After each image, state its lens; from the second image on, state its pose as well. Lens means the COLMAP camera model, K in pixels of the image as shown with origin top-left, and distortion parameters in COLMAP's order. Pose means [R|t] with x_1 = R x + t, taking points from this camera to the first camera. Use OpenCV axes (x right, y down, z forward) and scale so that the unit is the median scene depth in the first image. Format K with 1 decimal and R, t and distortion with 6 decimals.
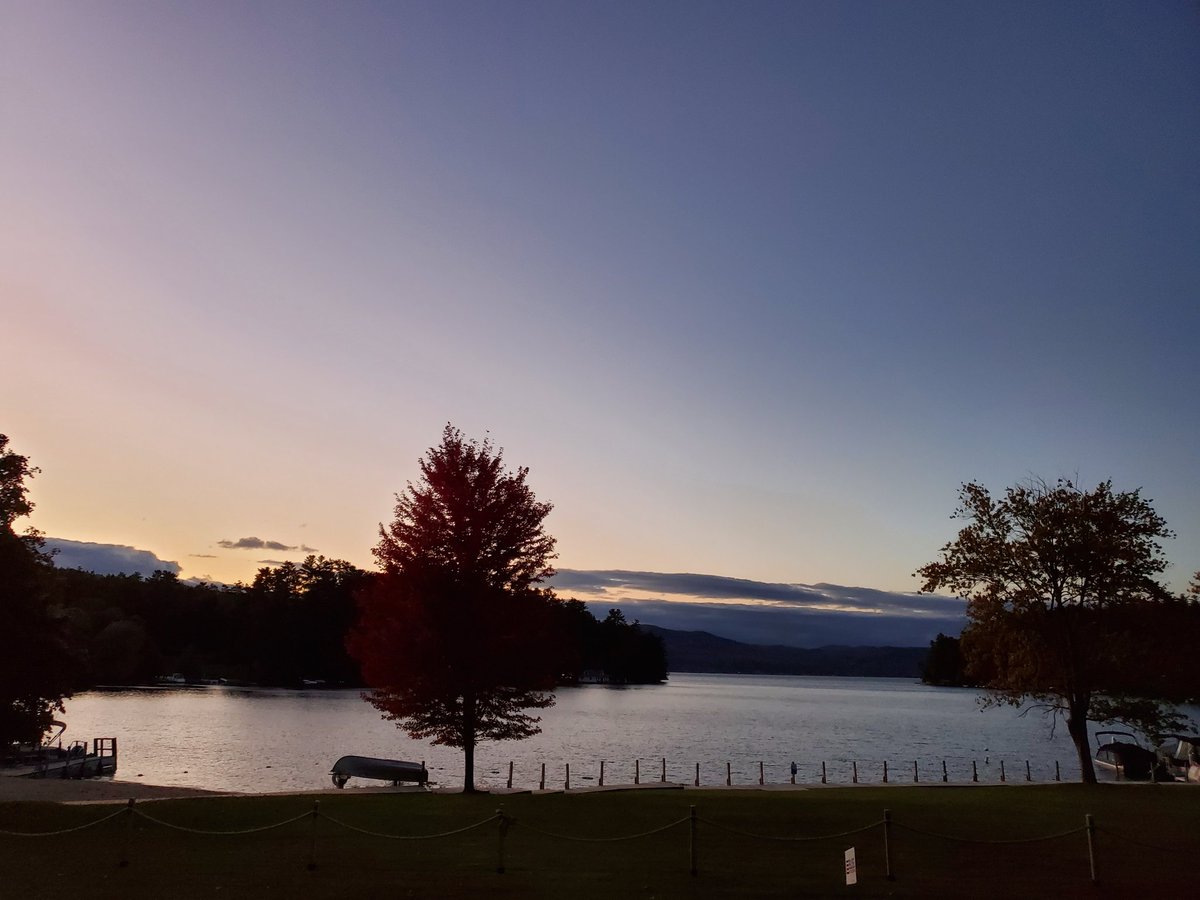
lens RADIAL K [[960.4, 0, 600.0], [0, 960.4, 450.0], [0, 0, 1]] dist [0.054878, -0.148060]
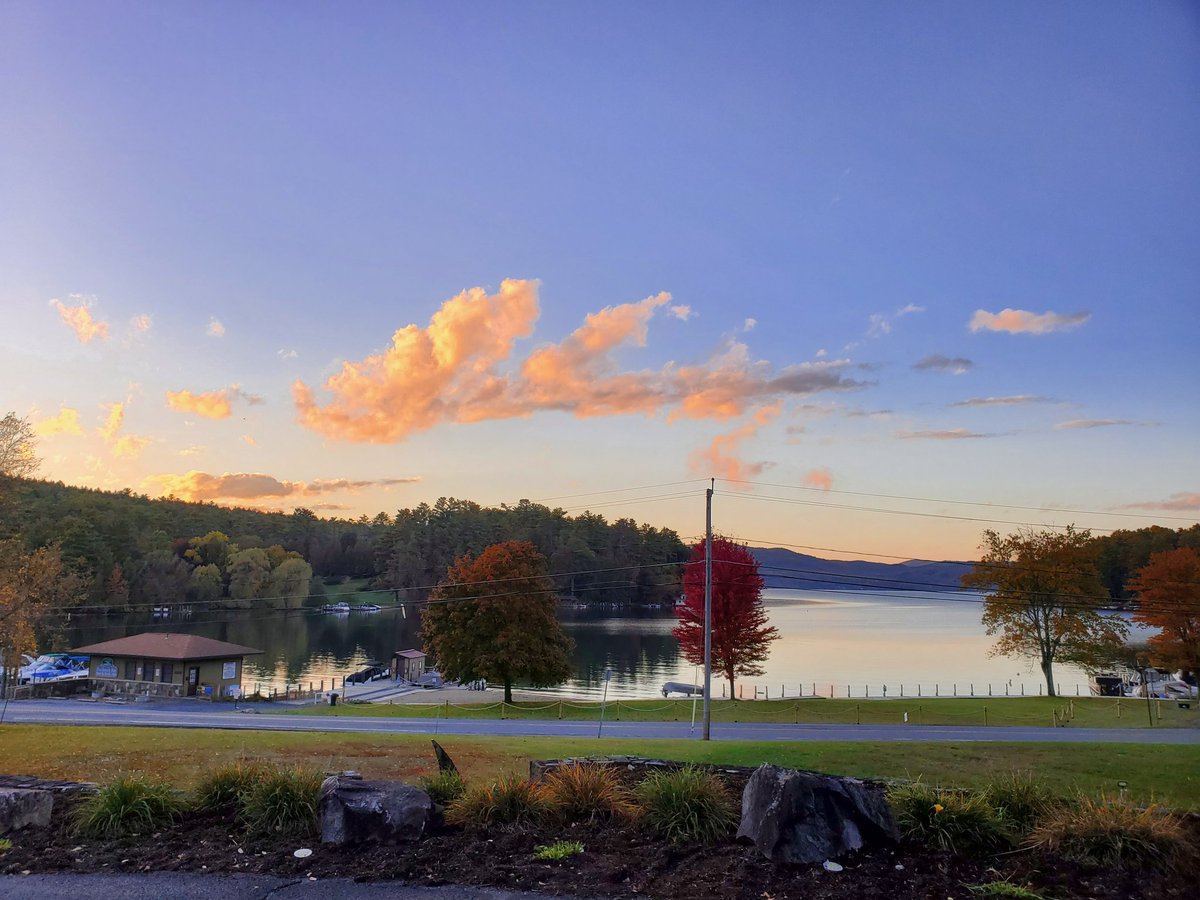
lens RADIAL K [[950.7, 0, 600.0], [0, 950.7, 450.0], [0, 0, 1]] dist [0.115933, -0.251008]
pose [[0.996728, -0.017332, -0.078949, -0.215551], [0.023913, 0.996248, 0.083179, -0.331432], [0.077211, -0.084795, 0.993402, -0.945072]]
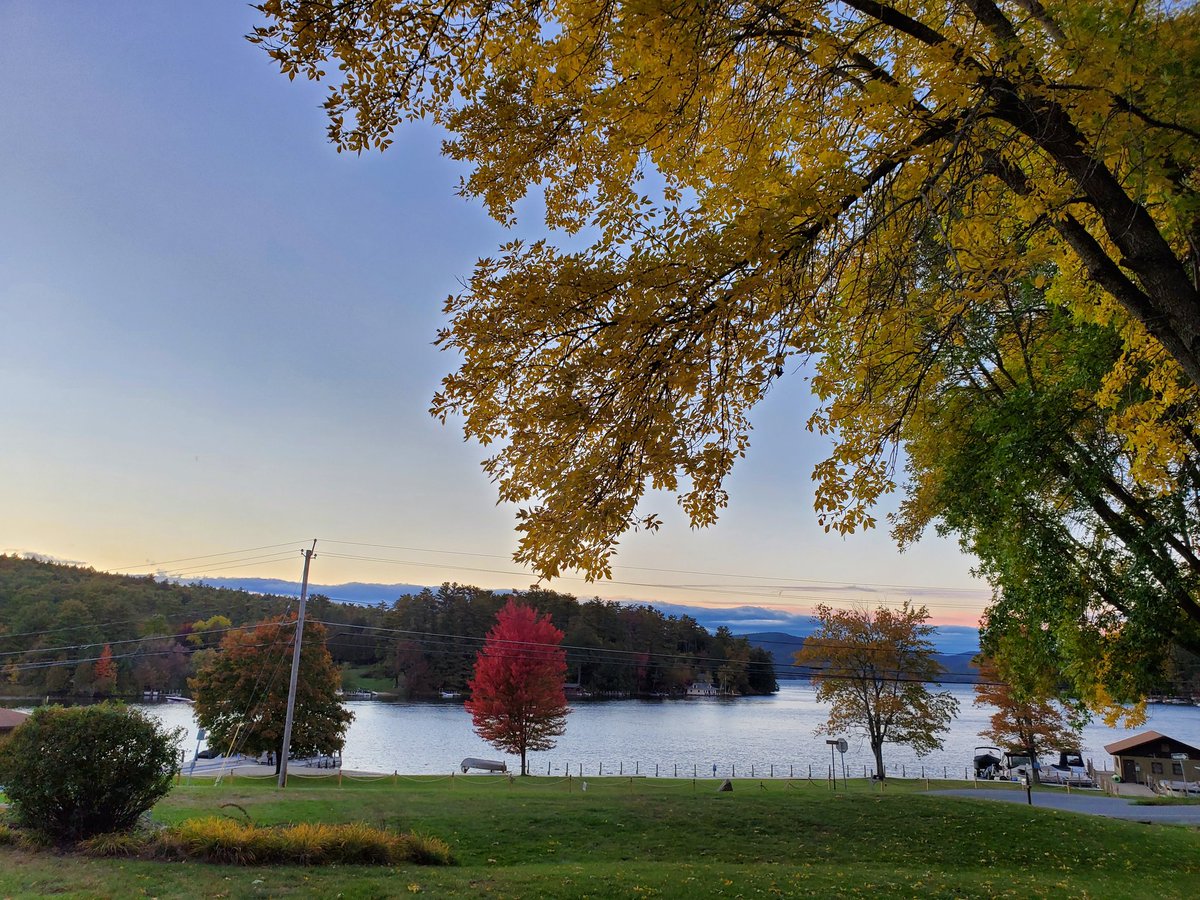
lens RADIAL K [[960.4, 0, 600.0], [0, 960.4, 450.0], [0, 0, 1]] dist [0.054878, -0.148060]
pose [[0.991367, -0.031270, -0.127329, 0.277228], [0.030484, 0.999502, -0.008122, -0.292856], [0.127520, 0.004170, 0.991827, -0.935964]]
